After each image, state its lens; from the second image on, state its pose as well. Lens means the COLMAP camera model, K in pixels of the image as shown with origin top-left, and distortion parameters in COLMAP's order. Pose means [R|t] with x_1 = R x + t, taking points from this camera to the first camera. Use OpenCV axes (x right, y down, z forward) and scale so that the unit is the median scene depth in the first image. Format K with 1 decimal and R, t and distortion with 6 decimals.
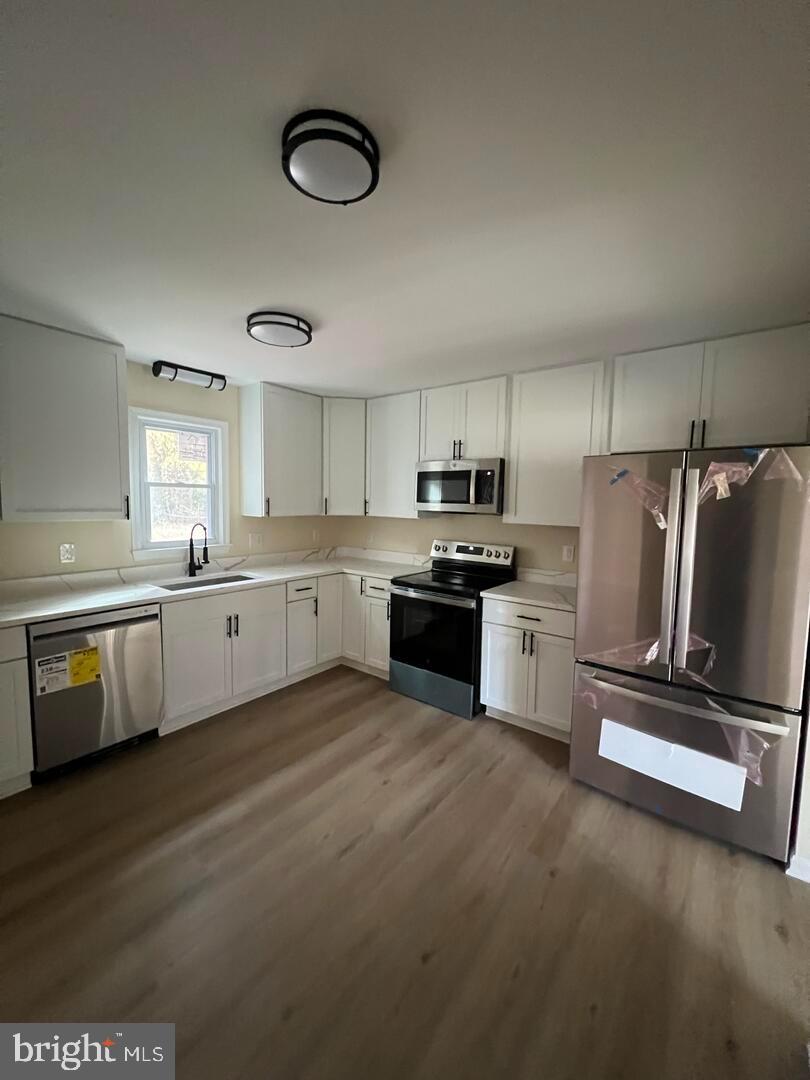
lens RADIAL K [[430.7, 0, 408.0], [0, 430.7, 535.7], [0, 0, 1]] dist [-0.002263, -0.000442]
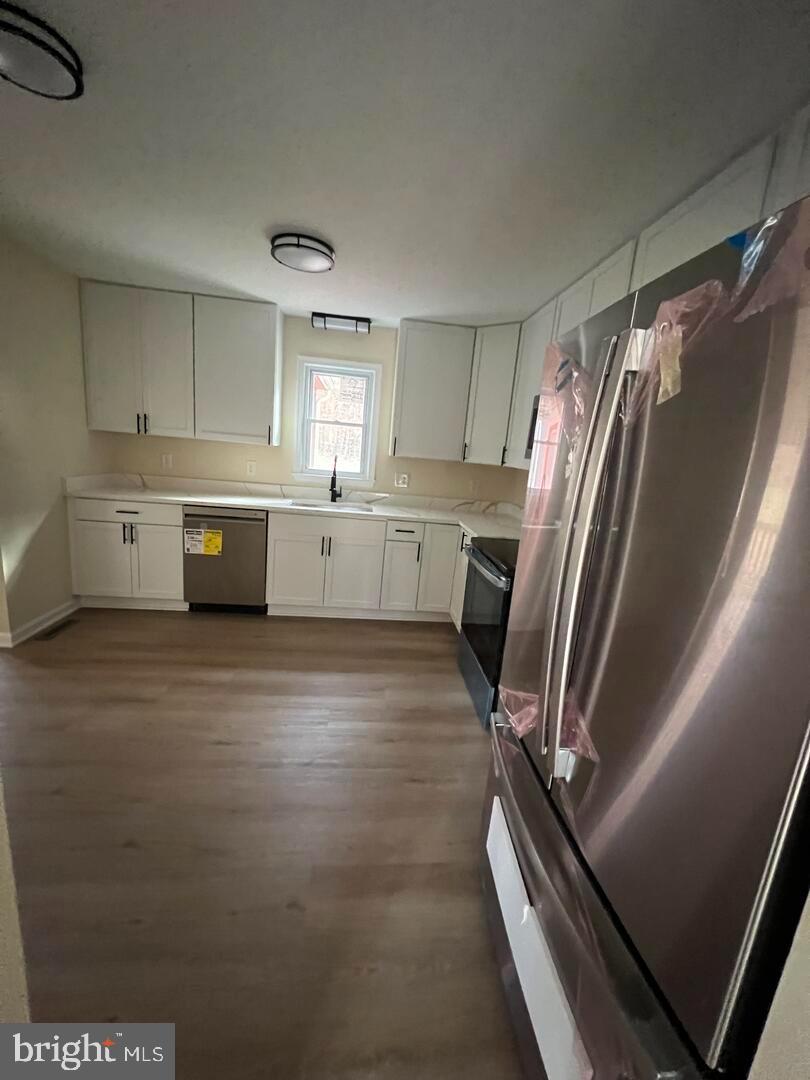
lens RADIAL K [[430.7, 0, 408.0], [0, 430.7, 535.7], [0, 0, 1]] dist [-0.002263, -0.000442]
pose [[0.682250, 0.187408, -0.706691, 0.503867], [-0.136120, 0.982249, 0.129071, 0.005866], [0.718335, 0.008136, 0.695649, 0.342116]]
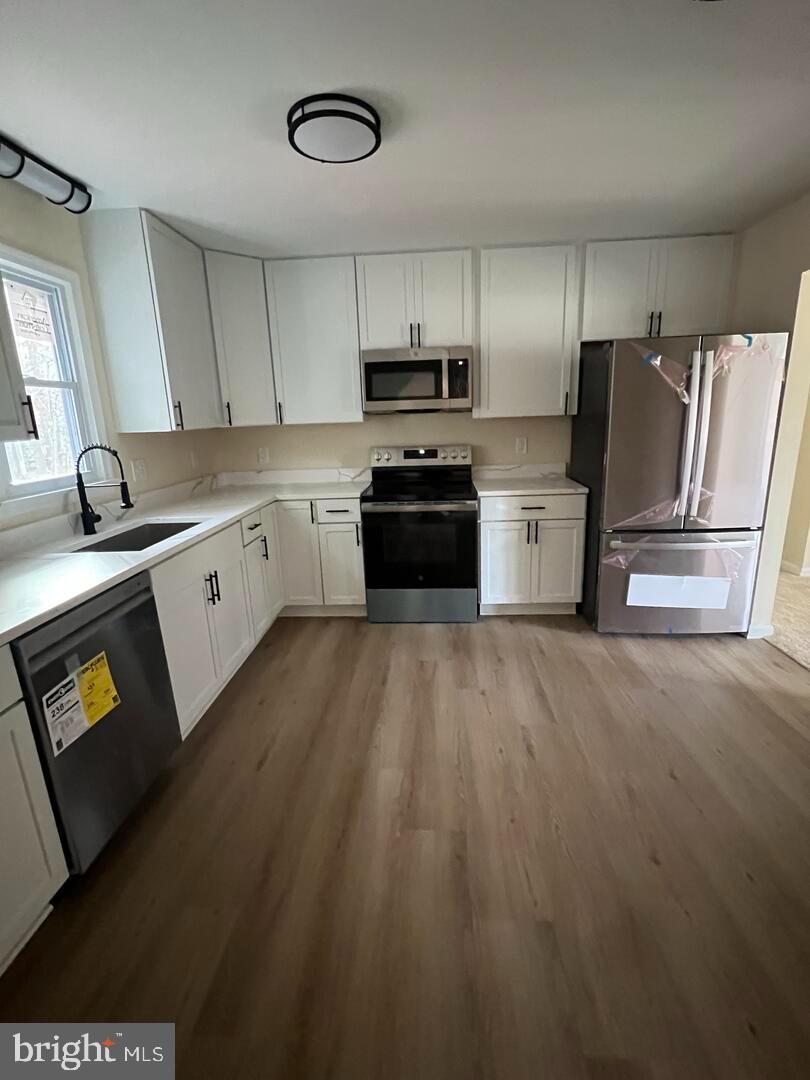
lens RADIAL K [[497.1, 0, 410.1], [0, 497.1, 536.5], [0, 0, 1]] dist [-0.000007, -0.000163]
pose [[0.822452, -0.181465, 0.539113, -0.527559], [0.096398, 0.978506, 0.182303, 0.011647], [-0.560607, -0.097966, 0.822267, 0.159213]]
